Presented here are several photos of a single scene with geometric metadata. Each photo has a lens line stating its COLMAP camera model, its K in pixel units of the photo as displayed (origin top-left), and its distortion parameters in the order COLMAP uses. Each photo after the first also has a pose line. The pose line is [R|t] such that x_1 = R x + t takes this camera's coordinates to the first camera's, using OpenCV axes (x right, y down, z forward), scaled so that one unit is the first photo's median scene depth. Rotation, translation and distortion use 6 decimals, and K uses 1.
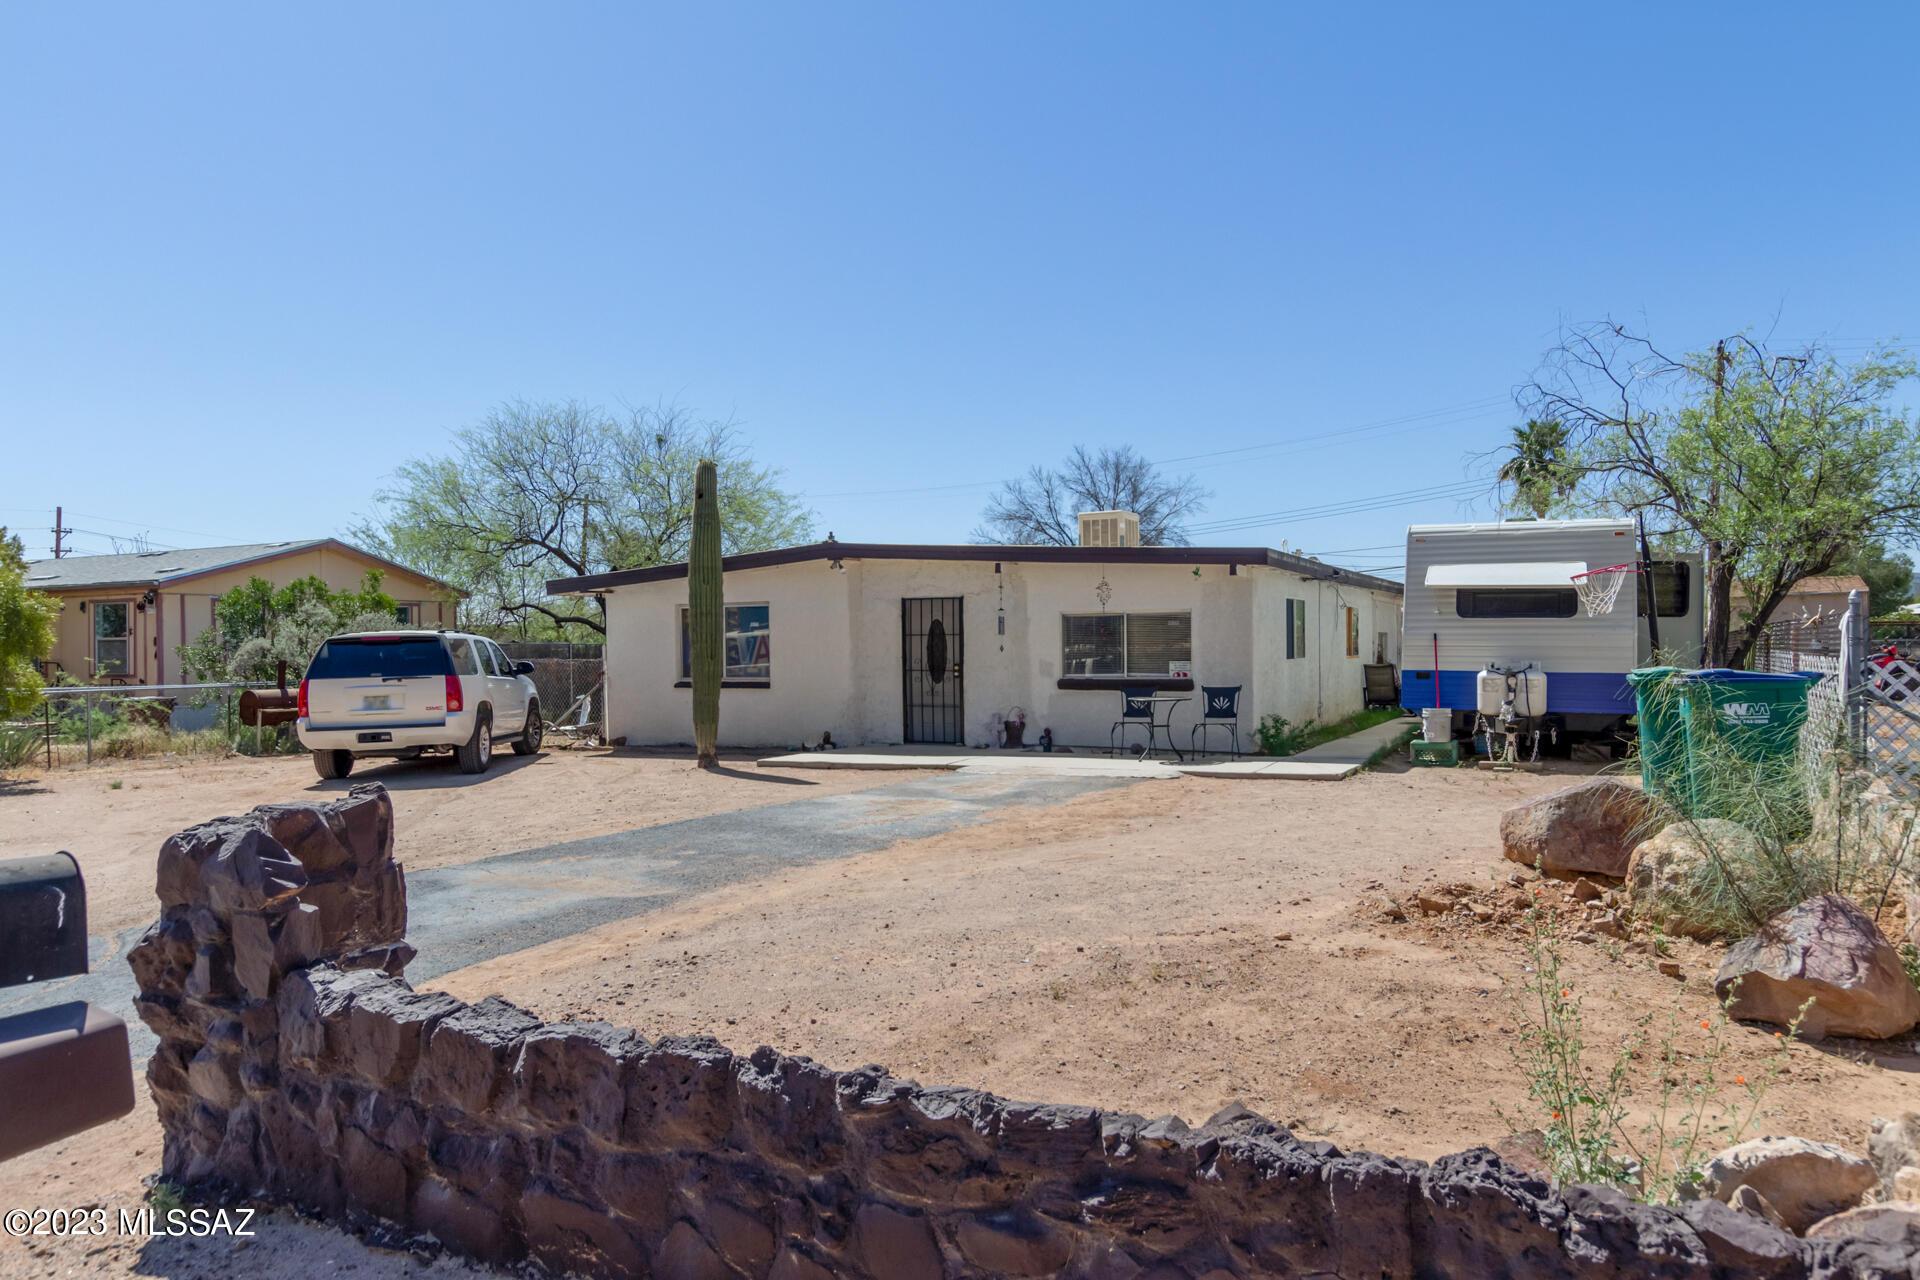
lens RADIAL K [[1363.1, 0, 960.4], [0, 1363.1, 641.5], [0, 0, 1]] dist [-0.023023, -0.001187]
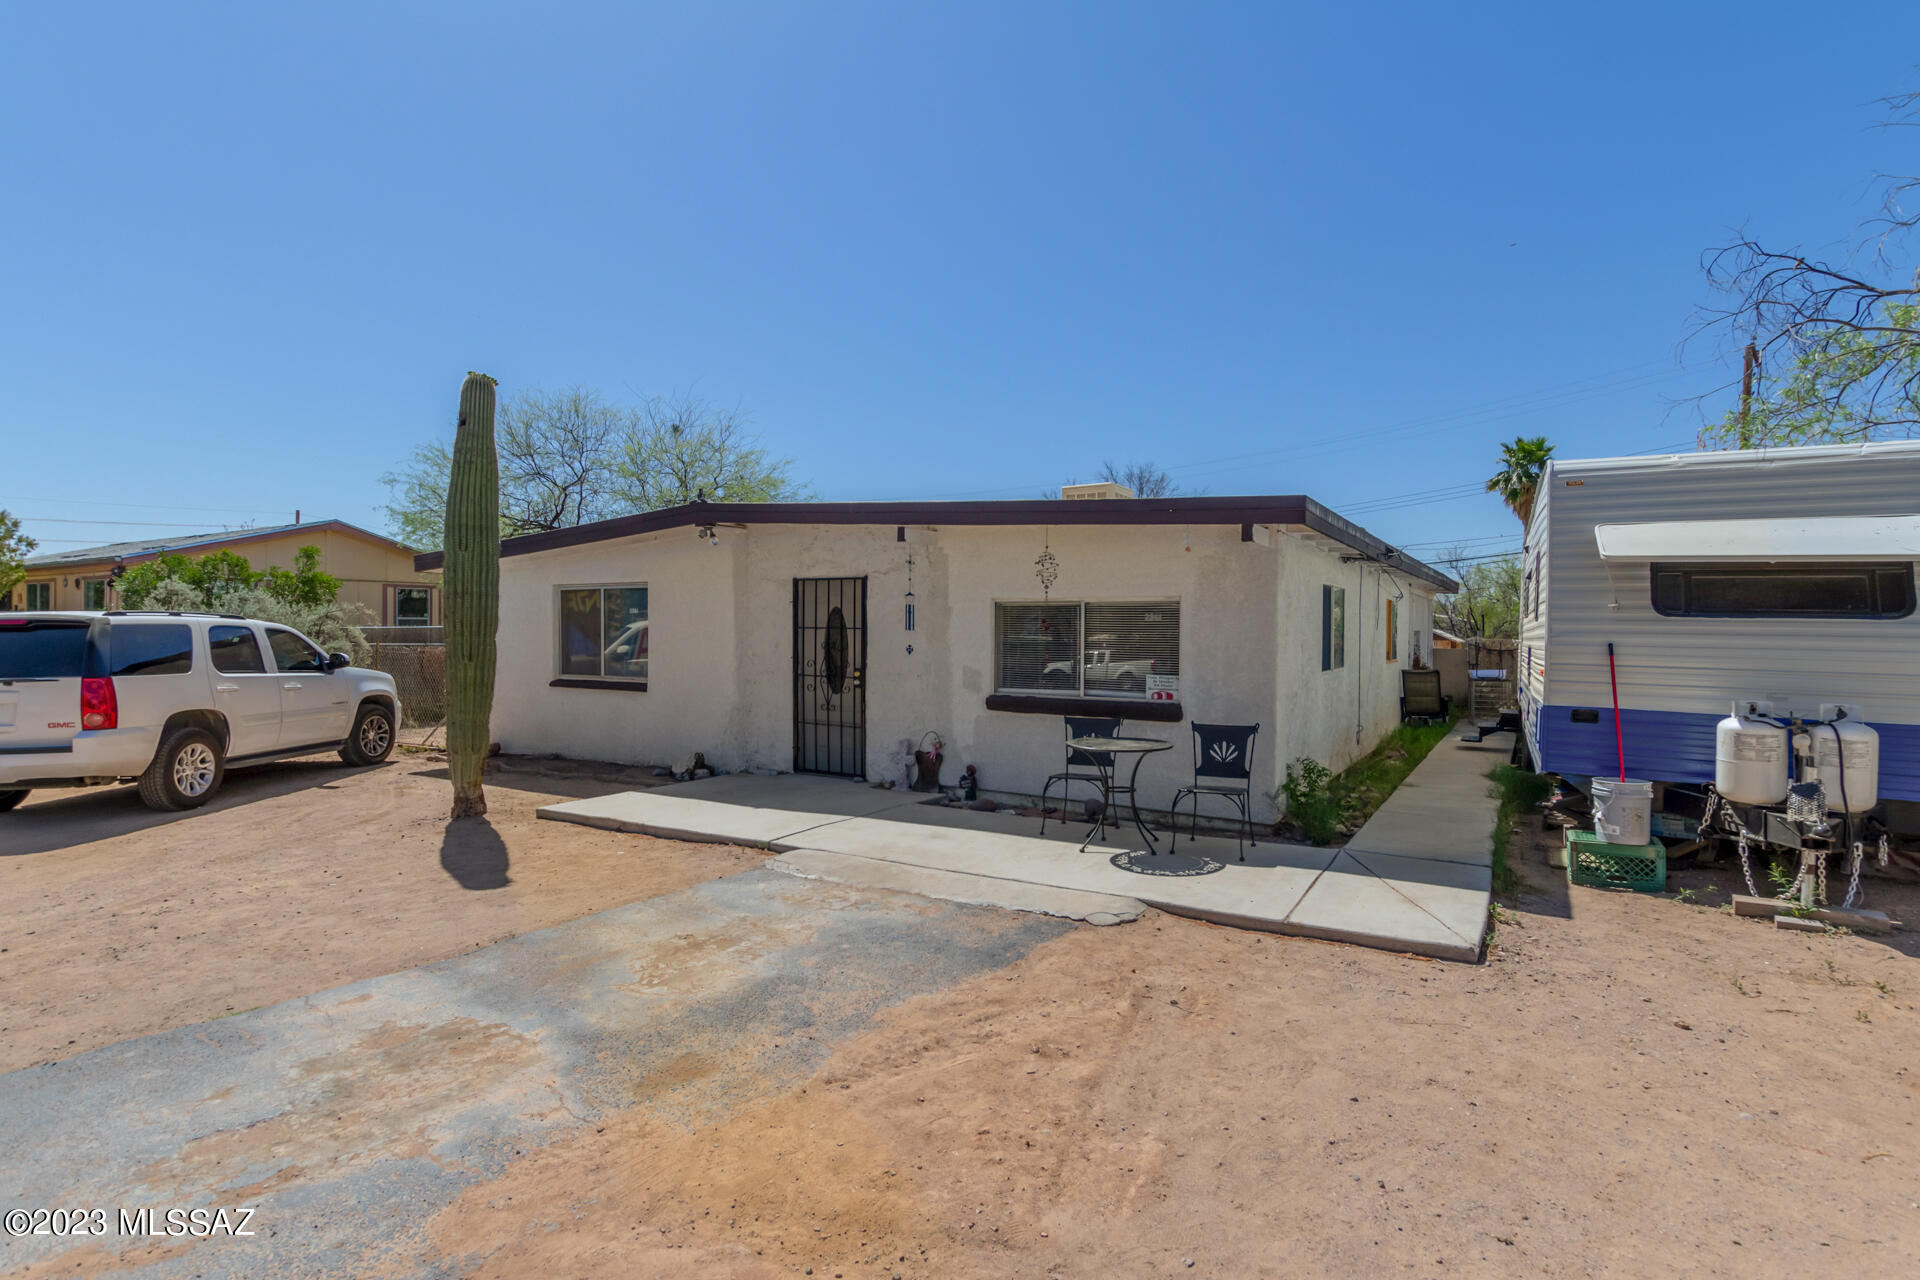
lens RADIAL K [[988.5, 0, 966.9], [0, 988.5, 638.7], [0, 0, 1]] dist [0.001942, -0.001843]
pose [[0.997350, 0.016508, -0.070859, 0.095735], [-0.015589, 0.999787, 0.013507, -0.007898], [0.071067, -0.012366, 0.997395, 0.491044]]
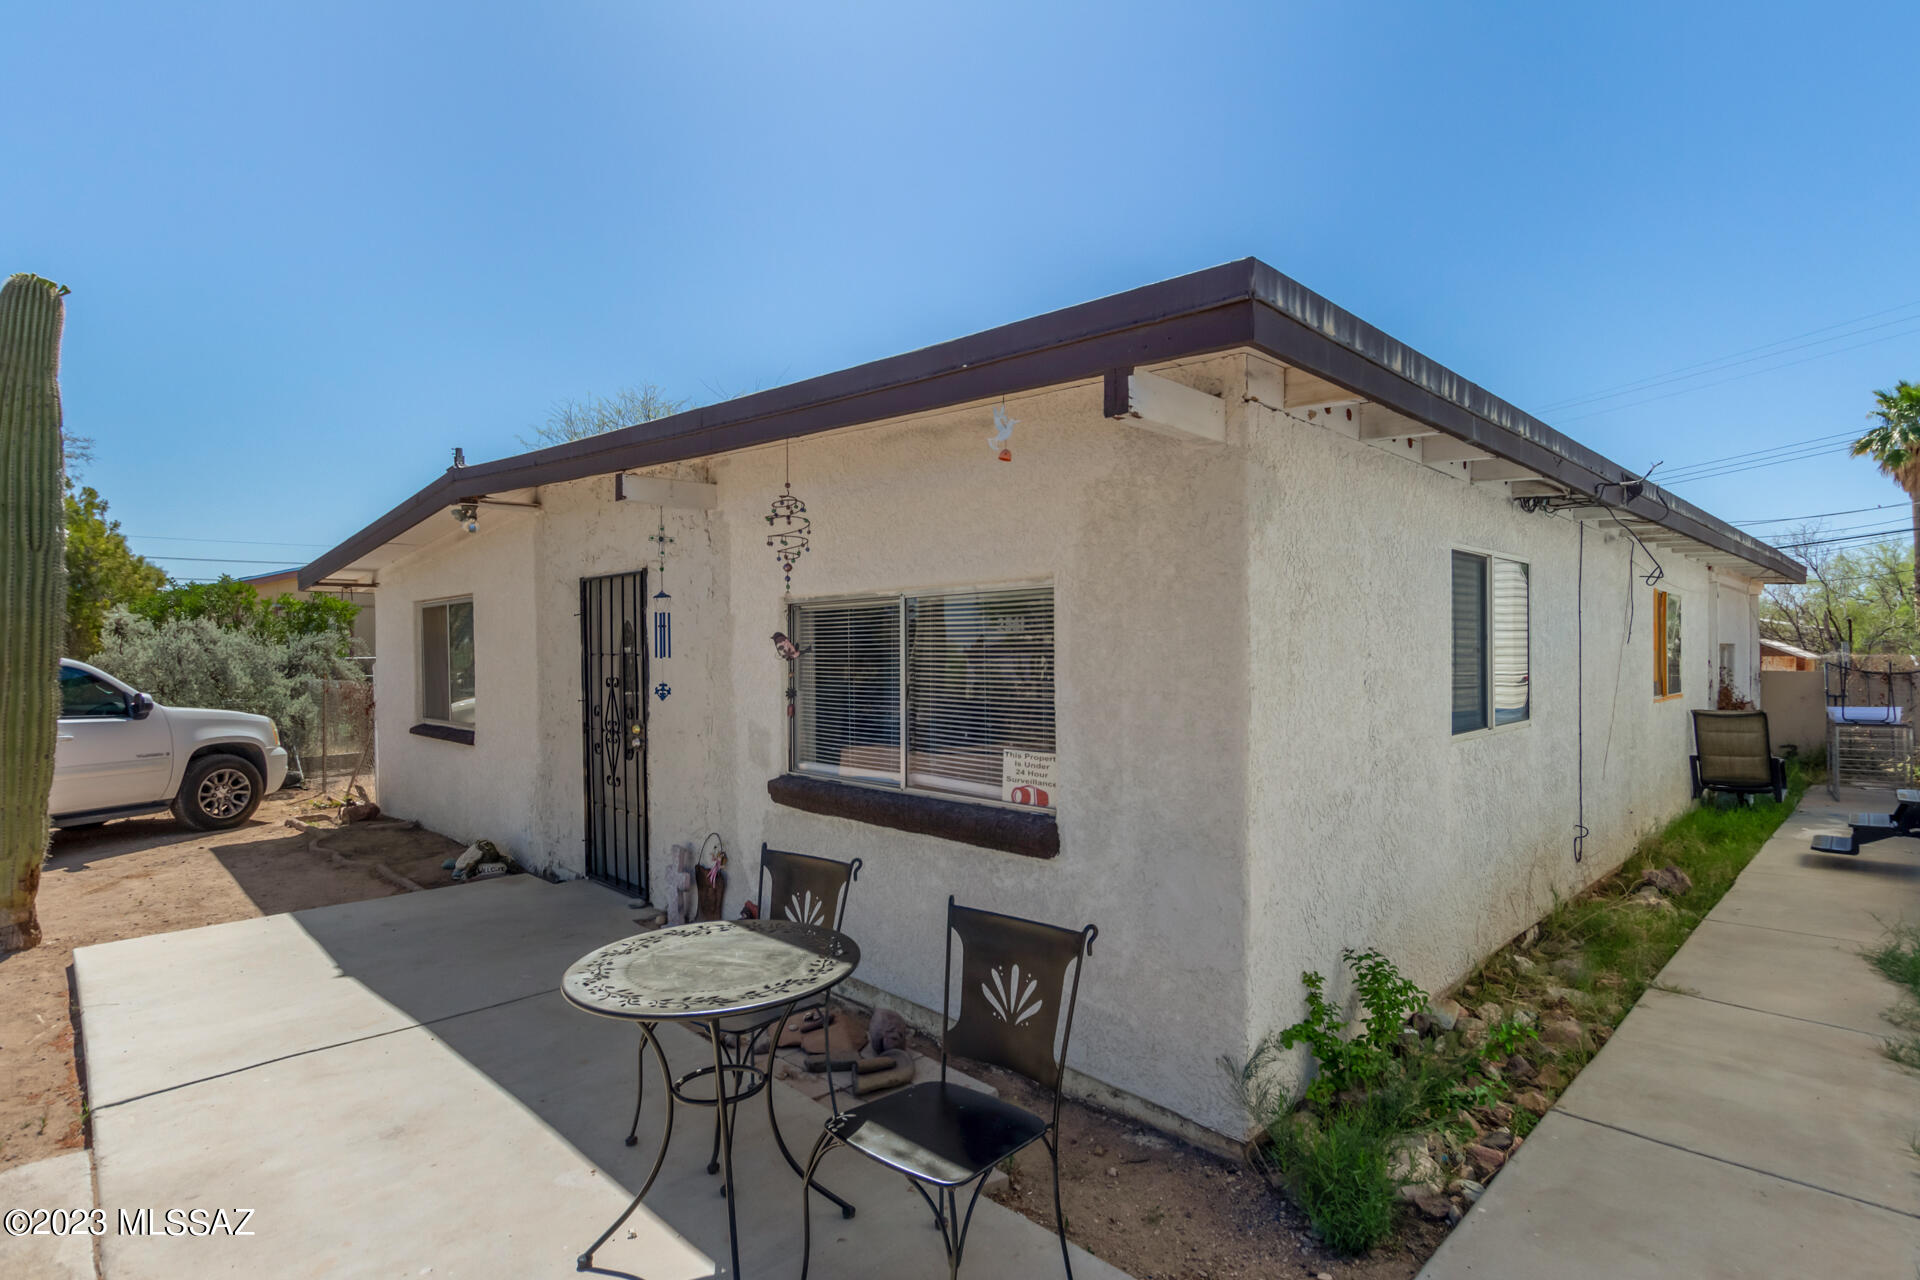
lens RADIAL K [[988.5, 0, 953.0], [0, 988.5, 655.1], [0, 0, 1]] dist [0.001942, -0.001843]
pose [[0.947540, 0.003539, -0.319617, 0.204720], [-0.000109, 0.999942, 0.010749, -0.008815], [0.319637, -0.010150, 0.947486, 0.748680]]
